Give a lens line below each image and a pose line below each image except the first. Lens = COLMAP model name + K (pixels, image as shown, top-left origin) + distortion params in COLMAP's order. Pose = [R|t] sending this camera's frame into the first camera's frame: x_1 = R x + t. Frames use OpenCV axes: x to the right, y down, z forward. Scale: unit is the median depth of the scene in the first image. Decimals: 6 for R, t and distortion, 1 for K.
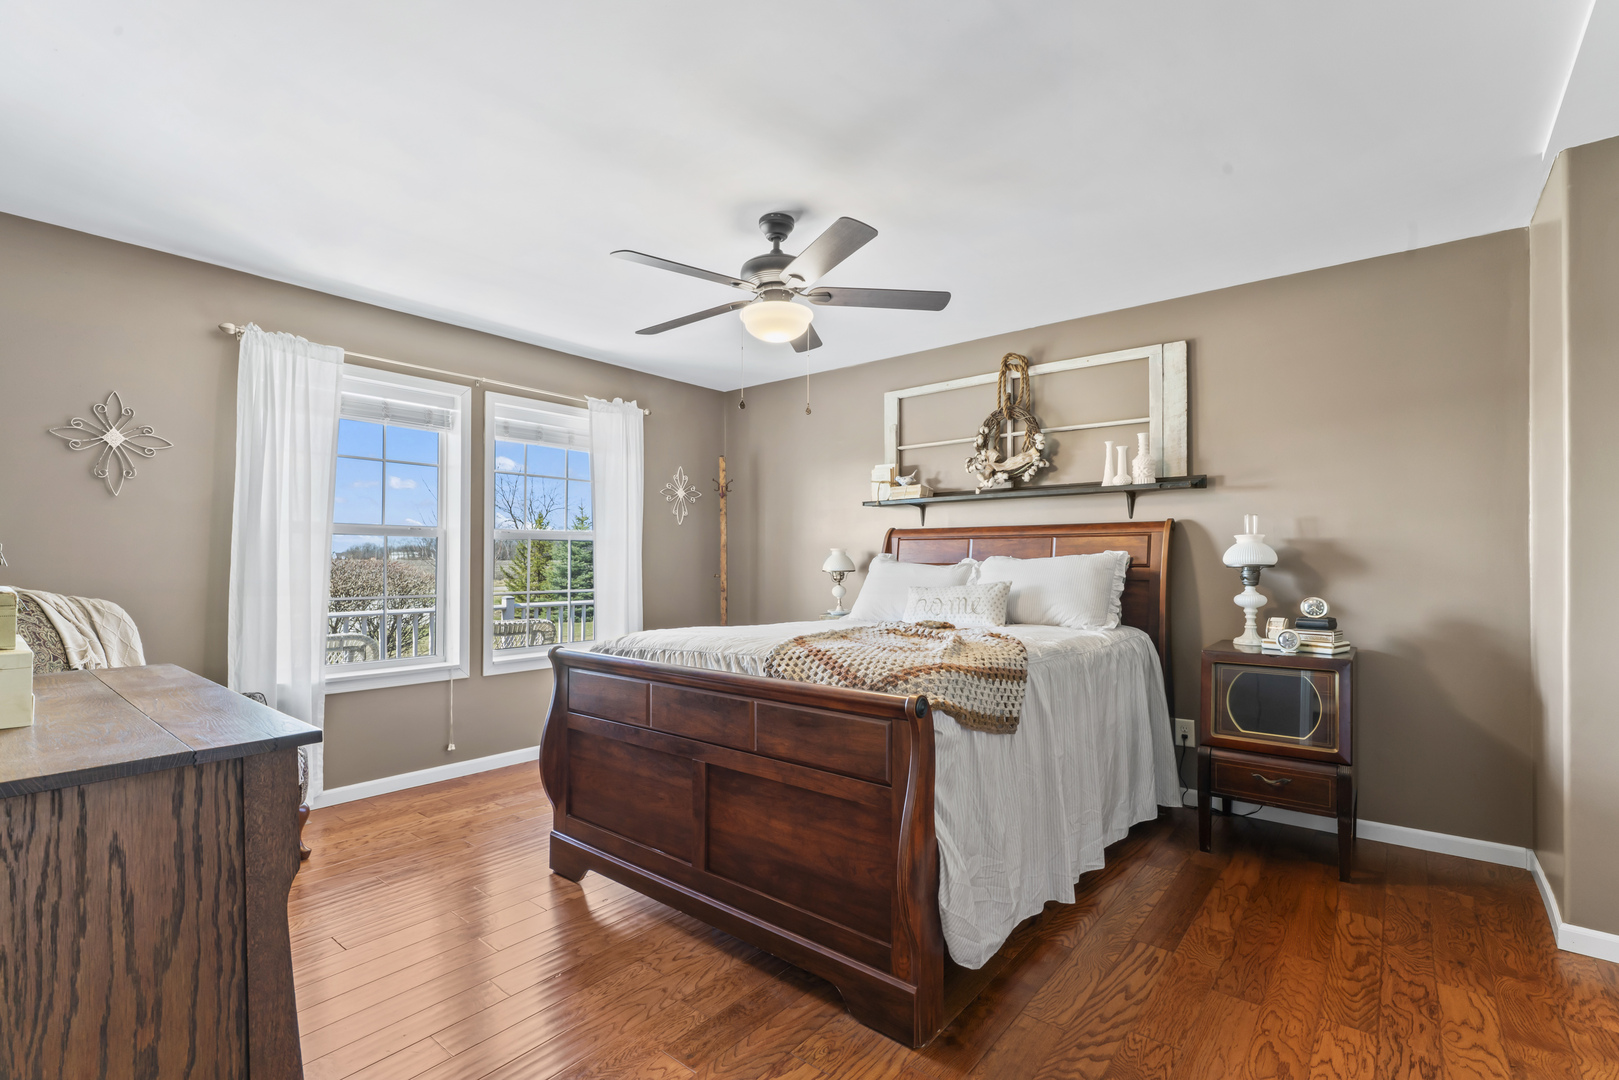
lens RADIAL K [[729.3, 0, 813.7], [0, 729.3, 559.6], [0, 0, 1]] dist [-0.000783, 0.000082]
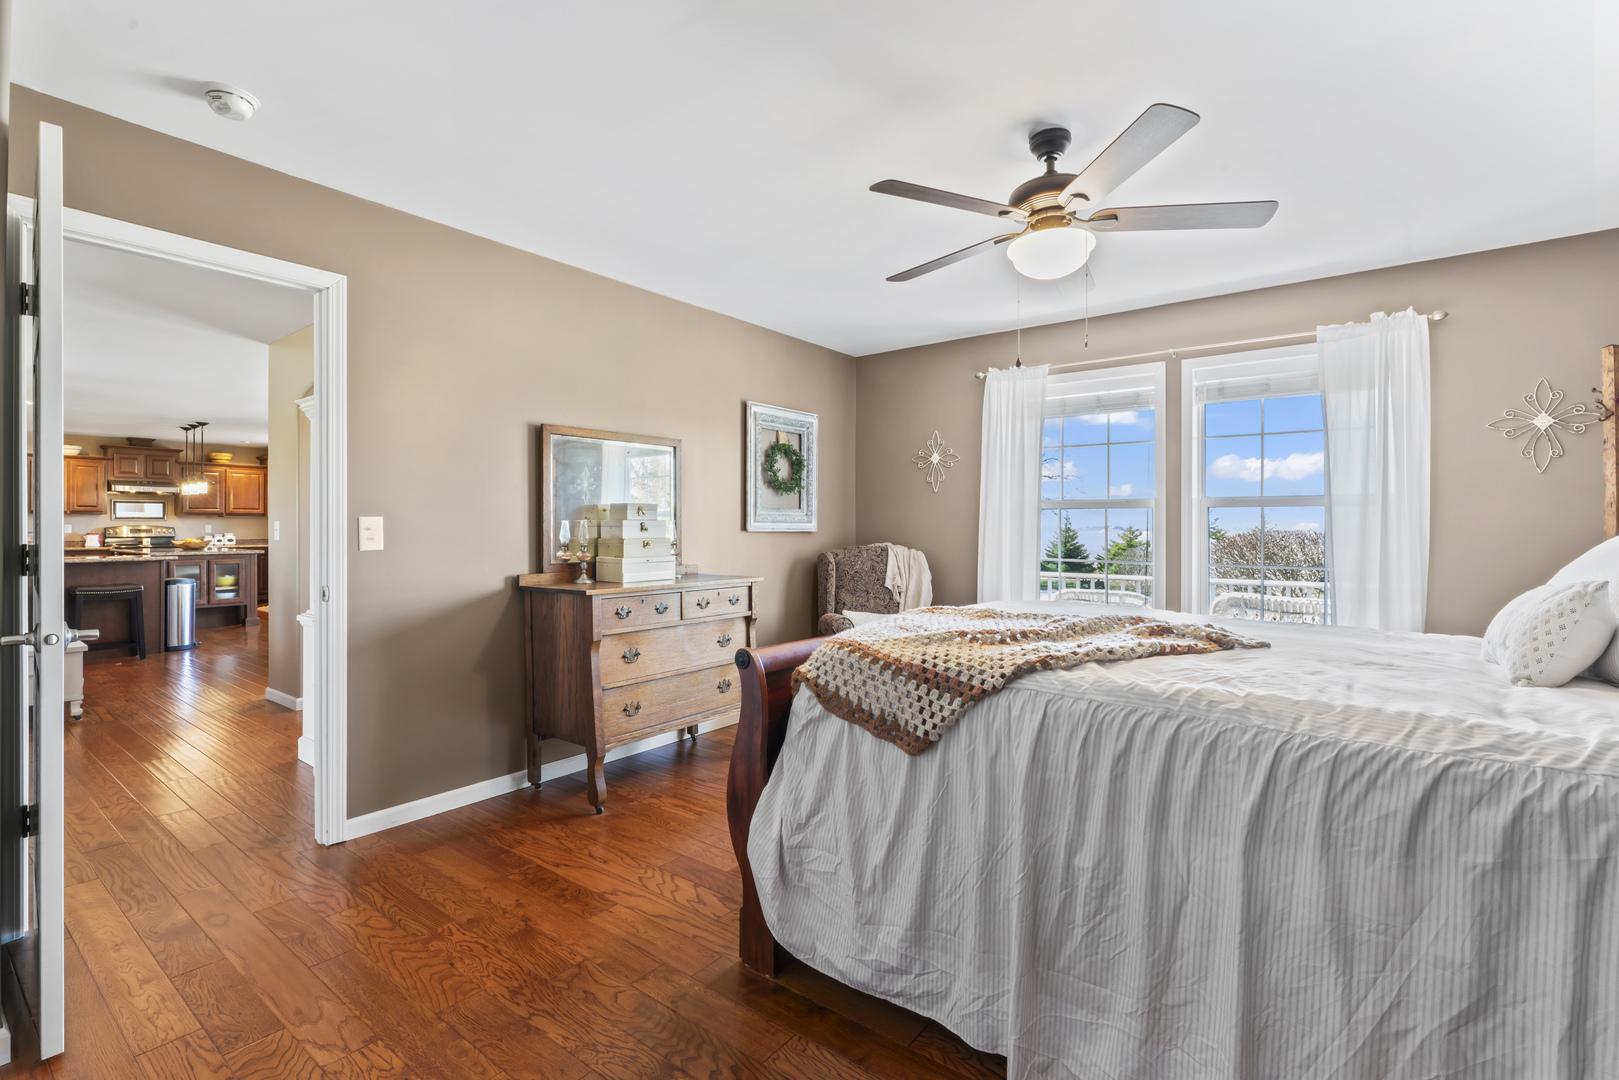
lens RADIAL K [[735.8, 0, 809.5], [0, 735.8, 540.0], [0, 0, 1]] dist [-0.001365, -0.000164]
pose [[0.031543, 0.014927, -0.999391, 0.772077], [0.001204, 0.999887, 0.014972, 0.000014], [0.999502, -0.001675, 0.031522, 0.647222]]
